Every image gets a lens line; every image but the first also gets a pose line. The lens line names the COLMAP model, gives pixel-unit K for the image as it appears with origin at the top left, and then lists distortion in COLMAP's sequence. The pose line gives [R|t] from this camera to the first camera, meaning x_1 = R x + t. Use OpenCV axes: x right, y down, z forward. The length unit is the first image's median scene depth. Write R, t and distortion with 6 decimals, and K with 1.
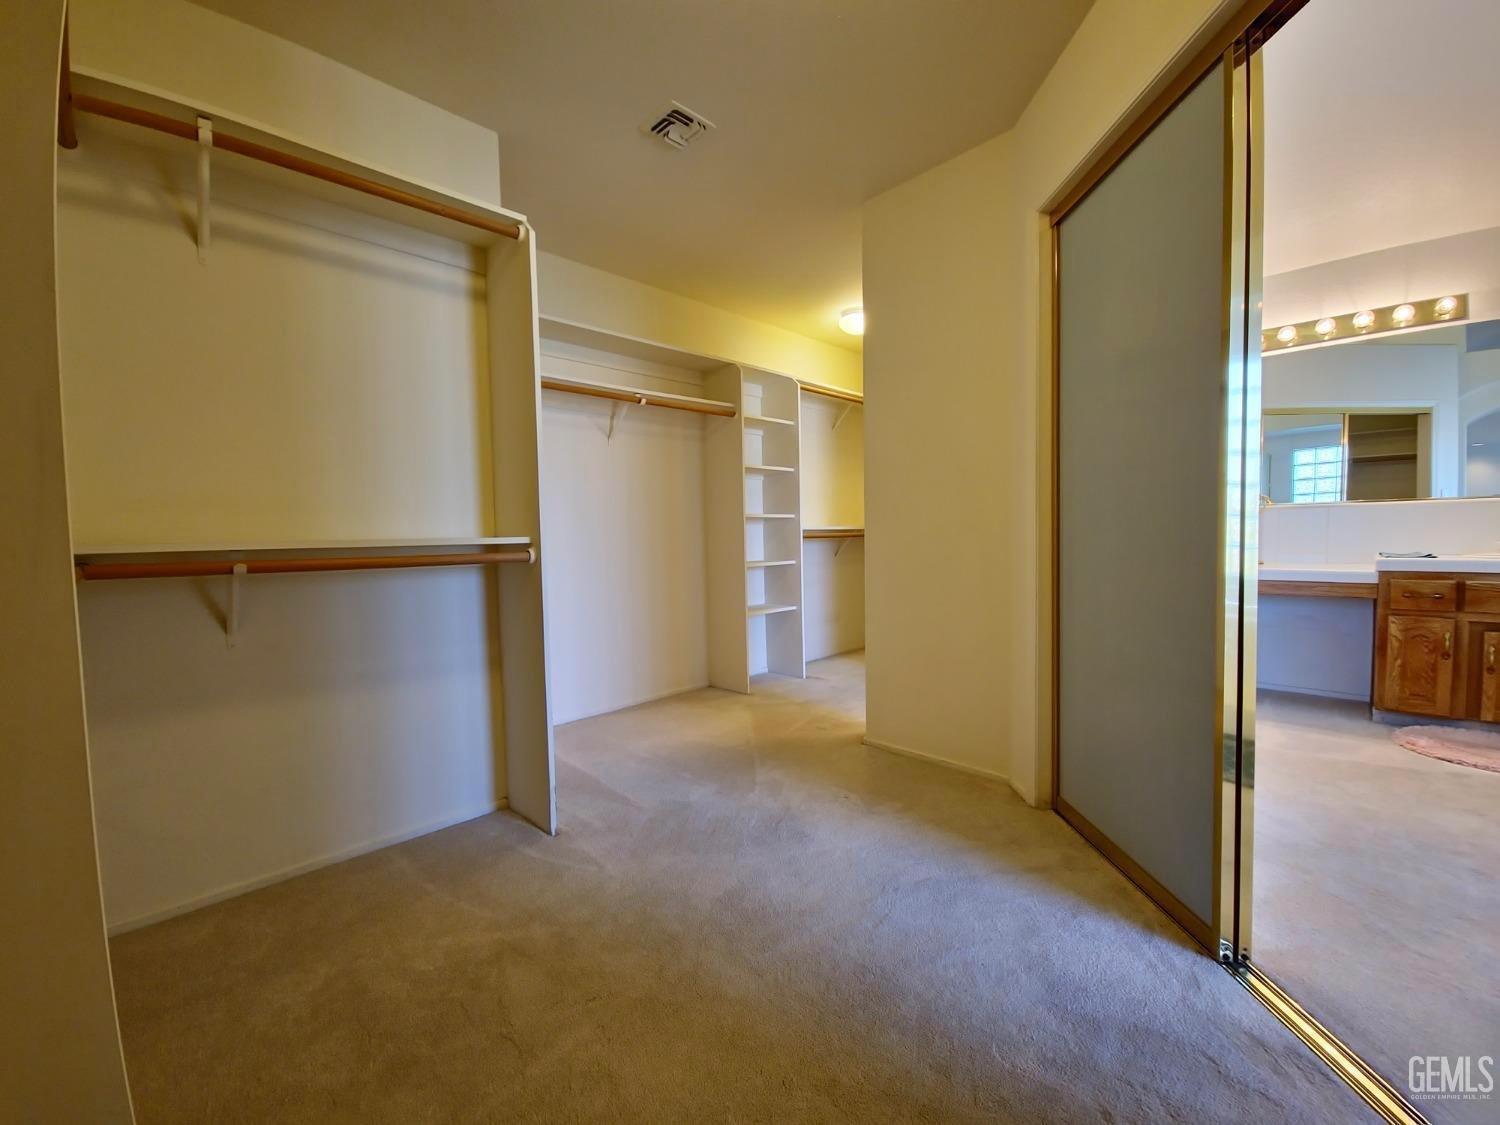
lens RADIAL K [[612.7, 0, 748.7], [0, 612.7, 570.9], [0, 0, 1]] dist [-0.011127, -0.001158]
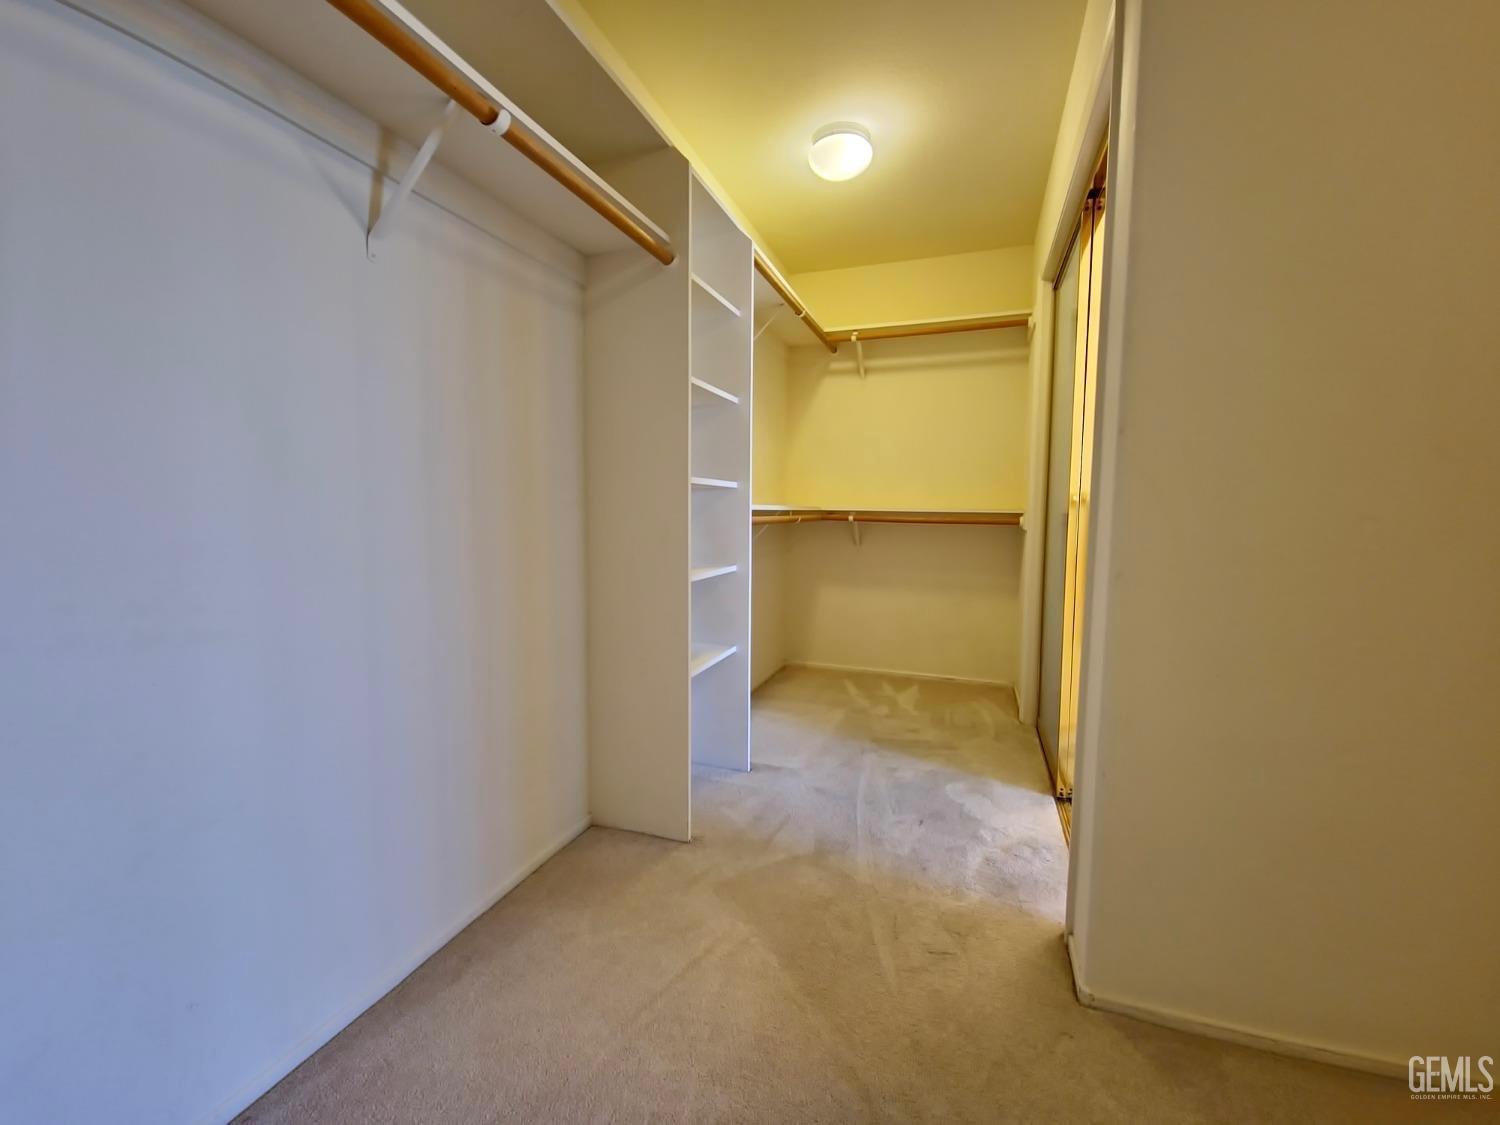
lens RADIAL K [[612.7, 0, 747.8], [0, 612.7, 564.9], [0, 0, 1]] dist [-0.011127, -0.001158]
pose [[0.900461, -0.010662, 0.434806, -0.173456], [-0.006235, 0.999280, 0.037416, -0.042887], [-0.434892, -0.036403, 0.899747, 0.550790]]
